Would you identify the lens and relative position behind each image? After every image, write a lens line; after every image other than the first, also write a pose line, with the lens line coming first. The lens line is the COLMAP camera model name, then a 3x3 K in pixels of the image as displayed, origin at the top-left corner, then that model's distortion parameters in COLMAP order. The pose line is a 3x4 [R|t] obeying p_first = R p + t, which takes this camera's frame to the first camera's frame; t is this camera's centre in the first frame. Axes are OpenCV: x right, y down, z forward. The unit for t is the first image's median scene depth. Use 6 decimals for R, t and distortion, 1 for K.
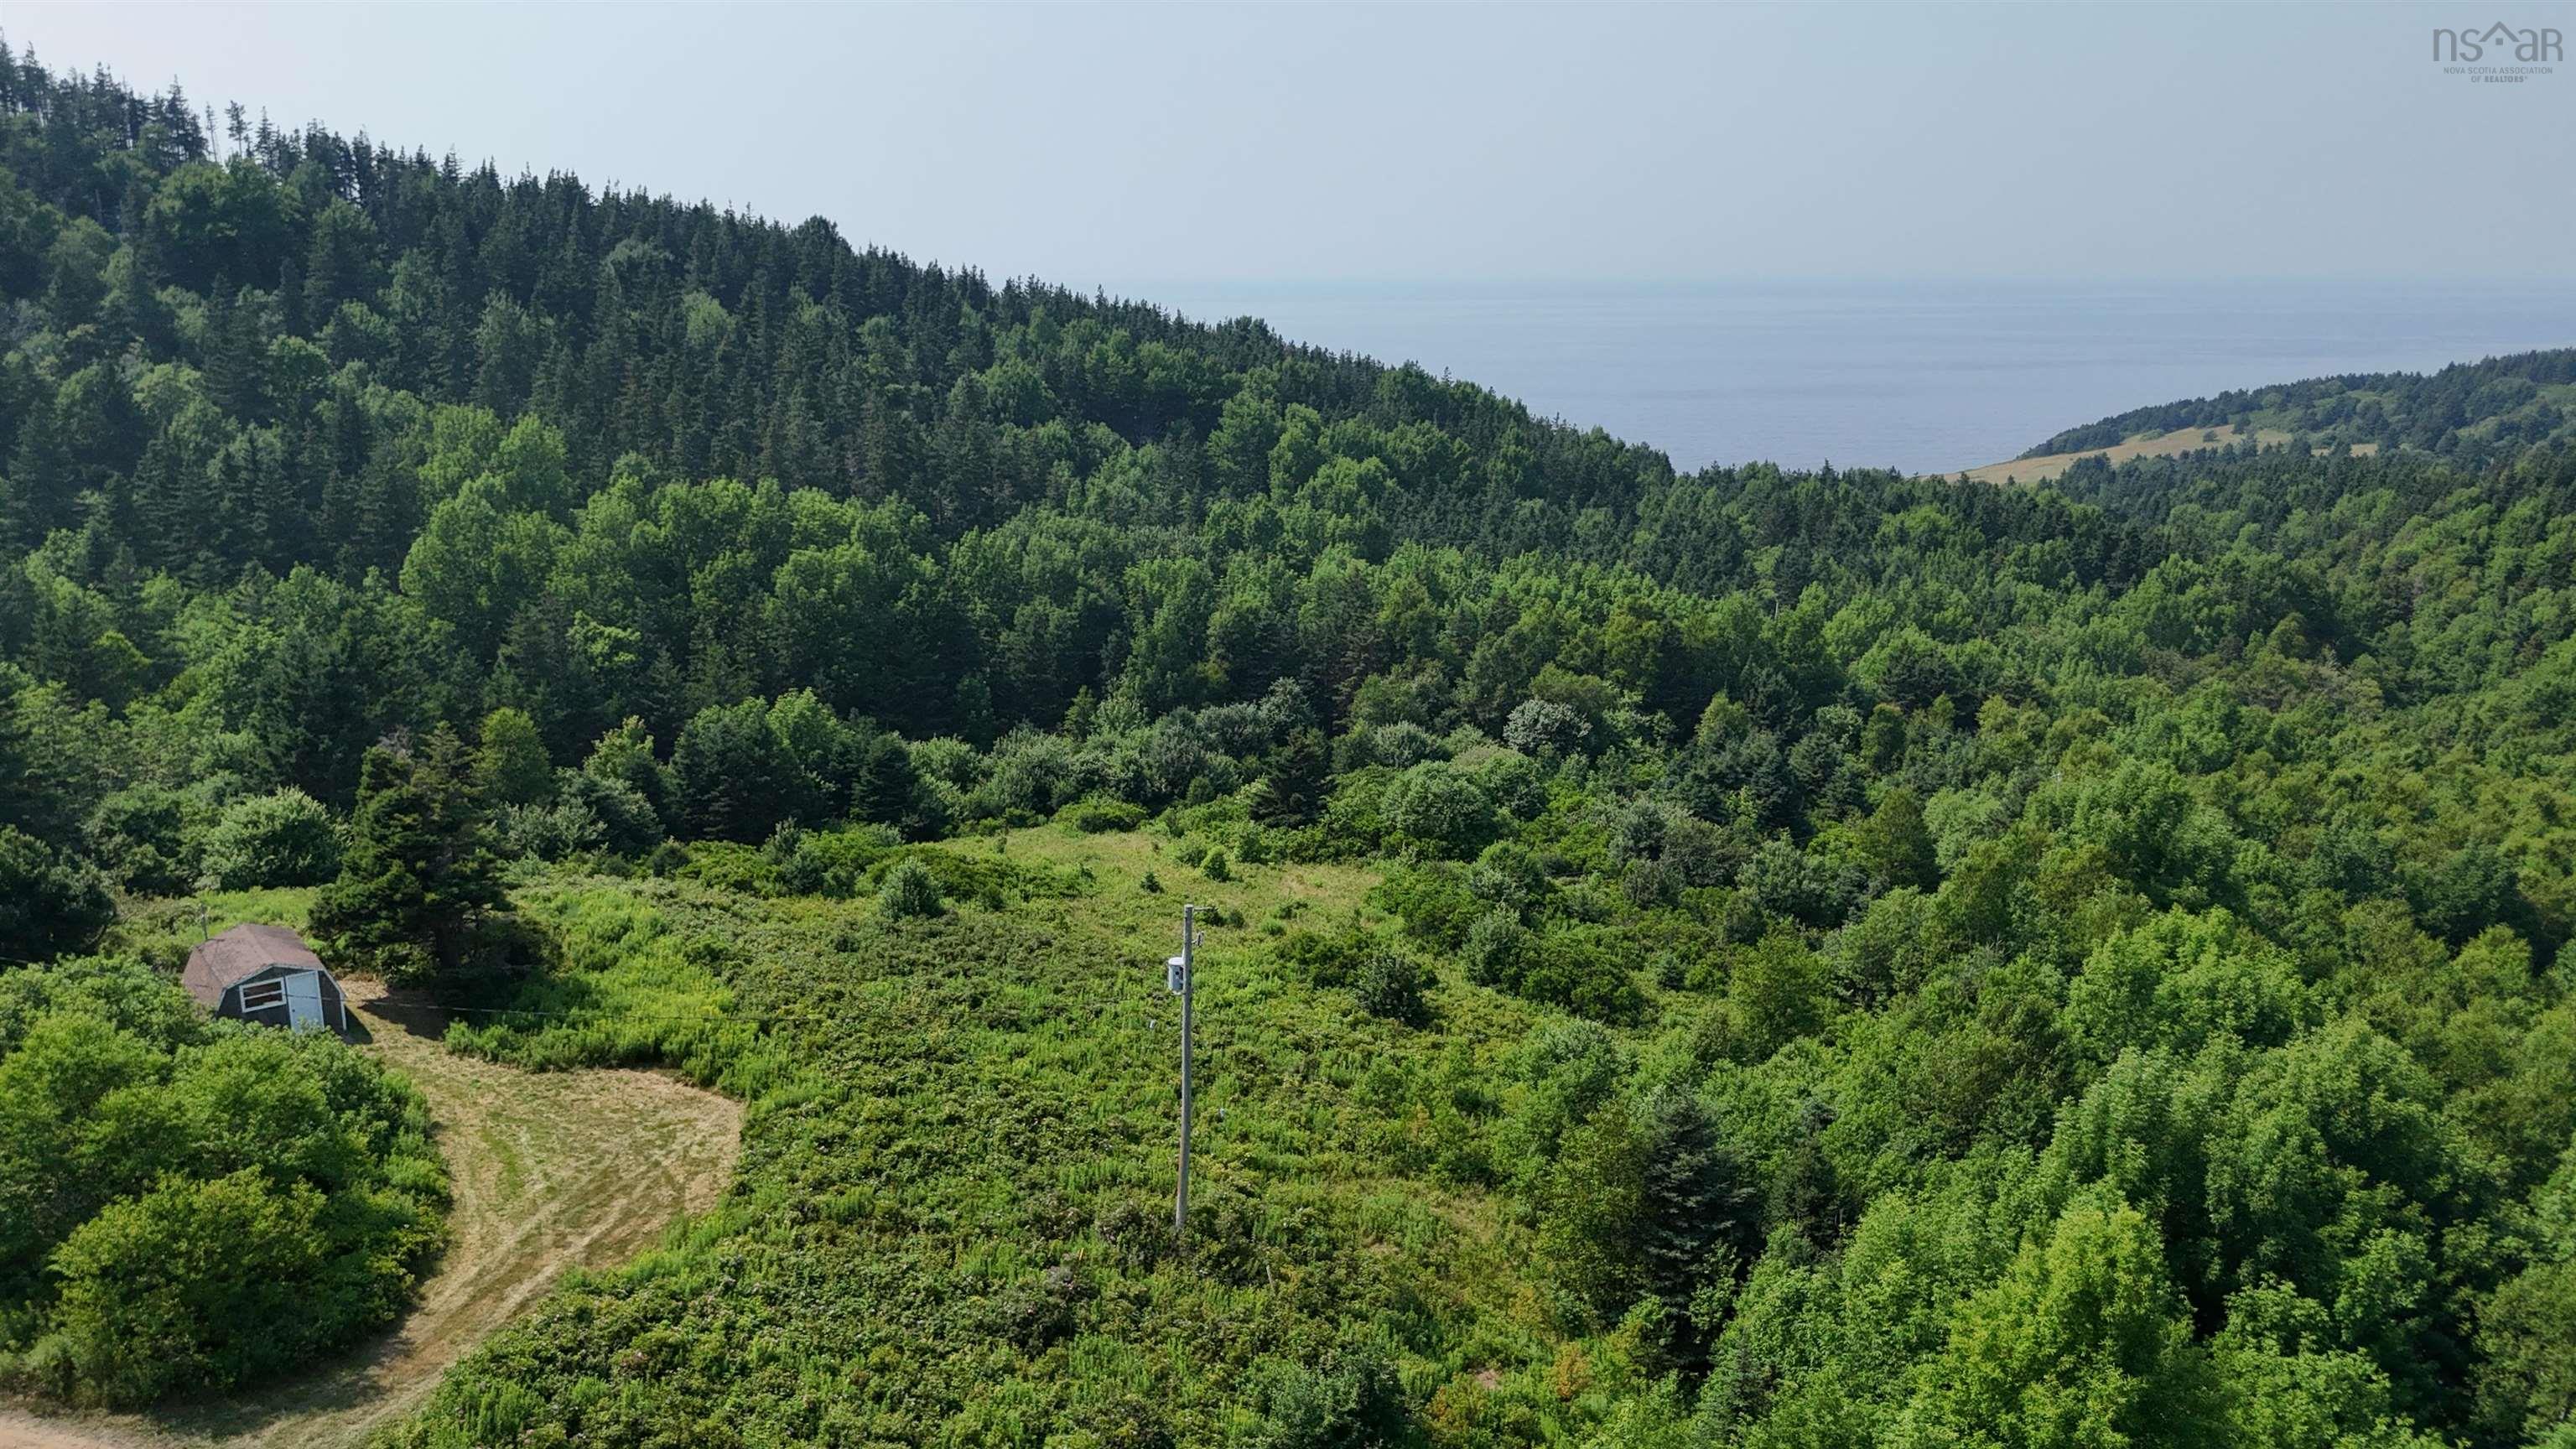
lens RADIAL K [[1915.7, 0, 1288.0], [0, 1915.7, 724.5], [0, 0, 1]] dist [0.086160, -0.075708]
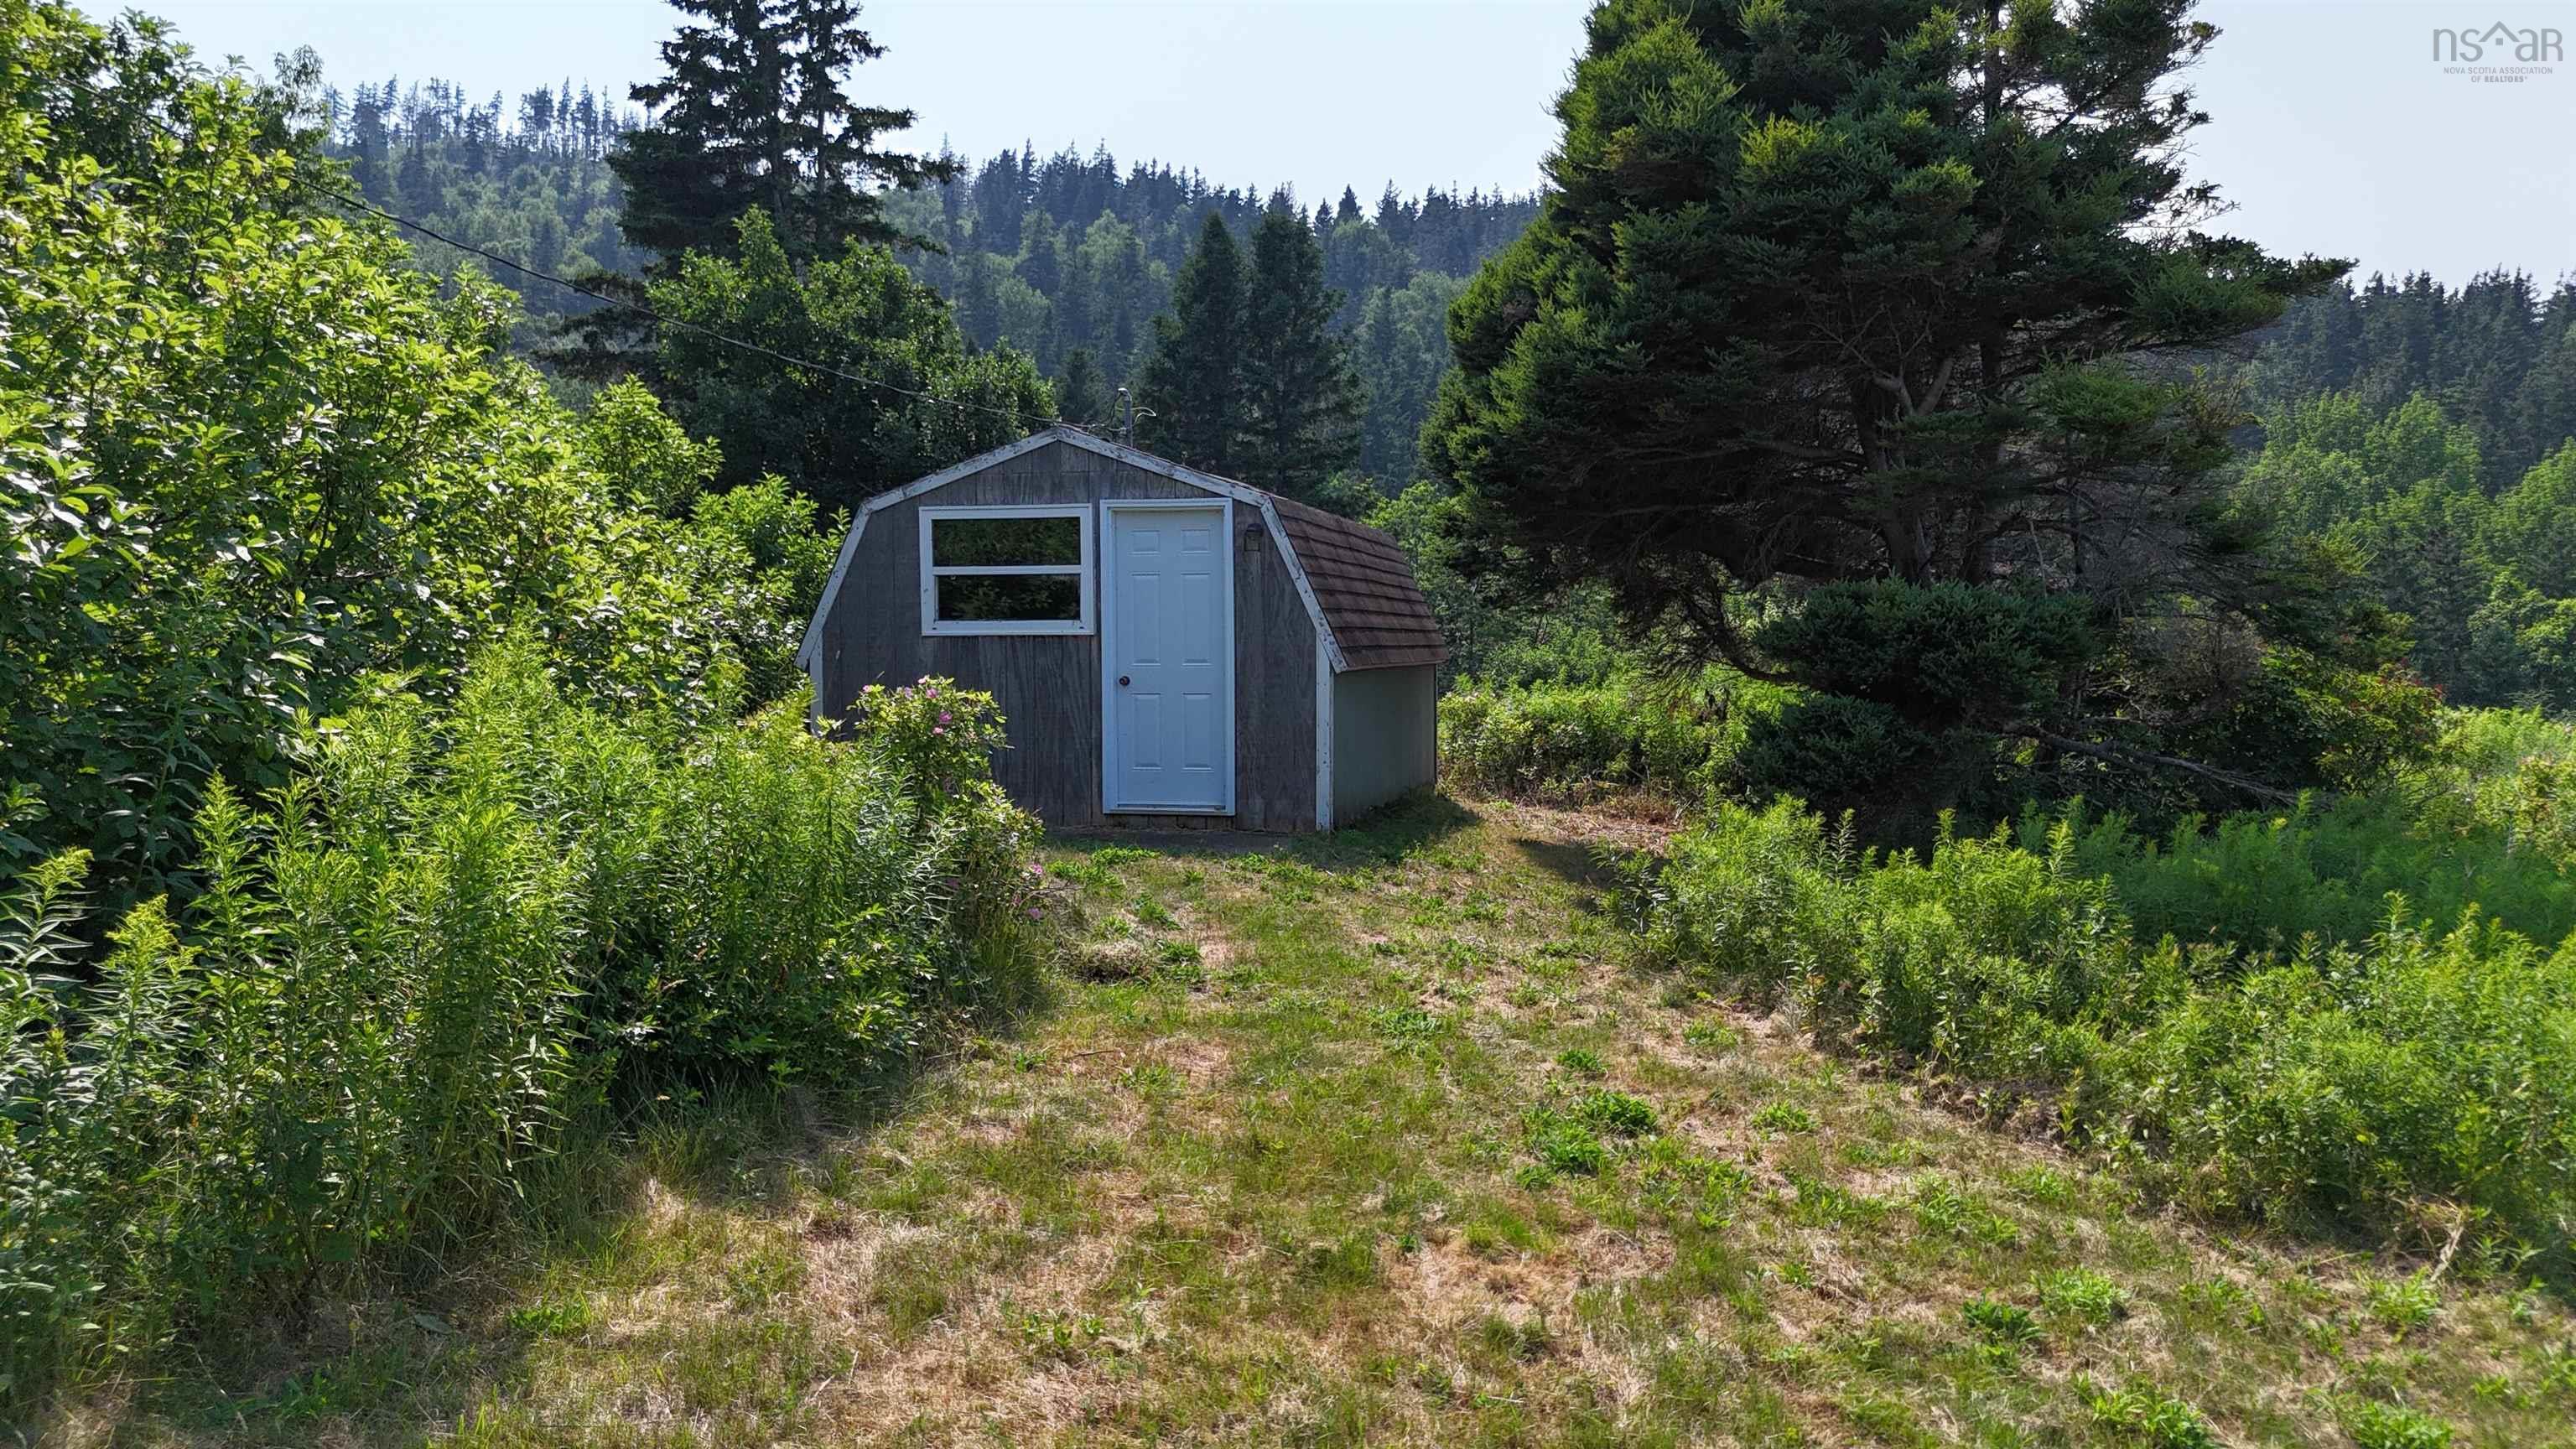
lens RADIAL K [[1915.7, 0, 1288.0], [0, 1915.7, 724.5], [0, 0, 1]] dist [0.086160, -0.075708]
pose [[0.635170, 0.025598, -0.771948, -0.141680], [-0.168390, 0.979998, -0.106057, 0.071028], [0.753793, 0.197353, 0.626776, 0.369718]]
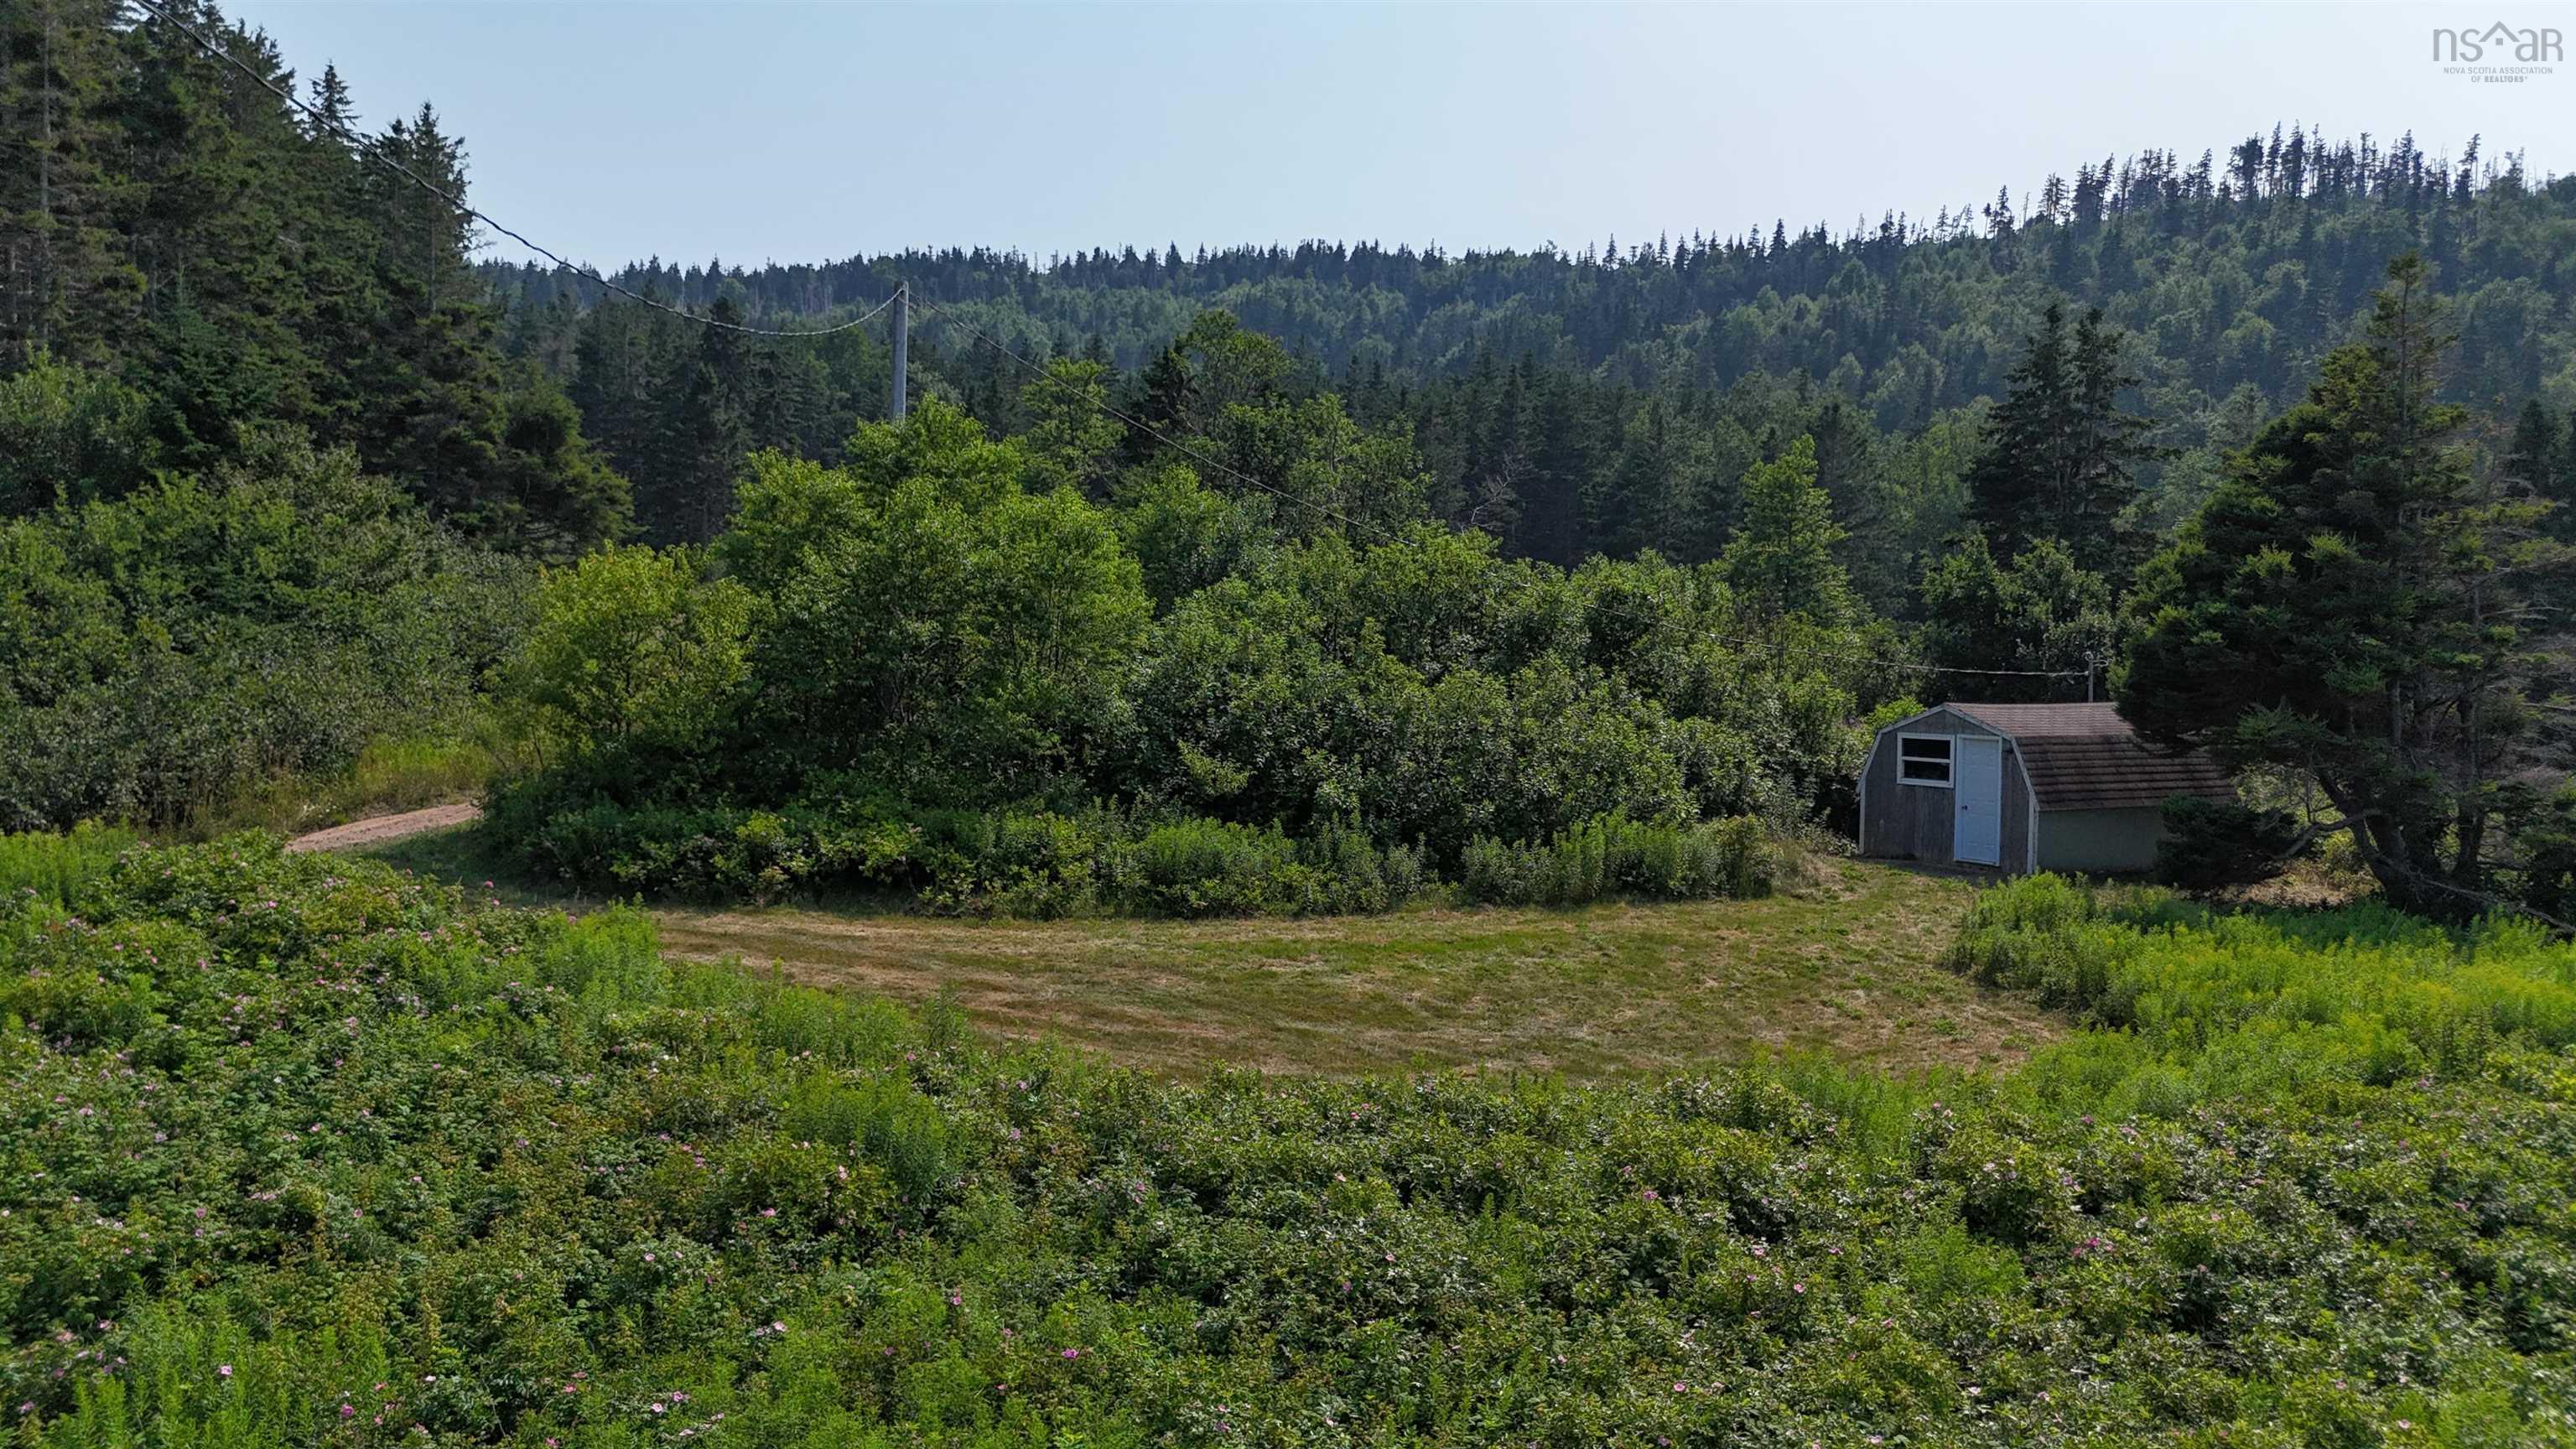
lens RADIAL K [[1915.7, 0, 1288.0], [0, 1915.7, 724.5], [0, 0, 1]] dist [0.086160, -0.075708]
pose [[-0.149014, 0.027090, -0.988464, 0.009348], [-0.232058, 0.970750, 0.061588, 0.056600], [0.961220, 0.238558, -0.138369, 0.373080]]
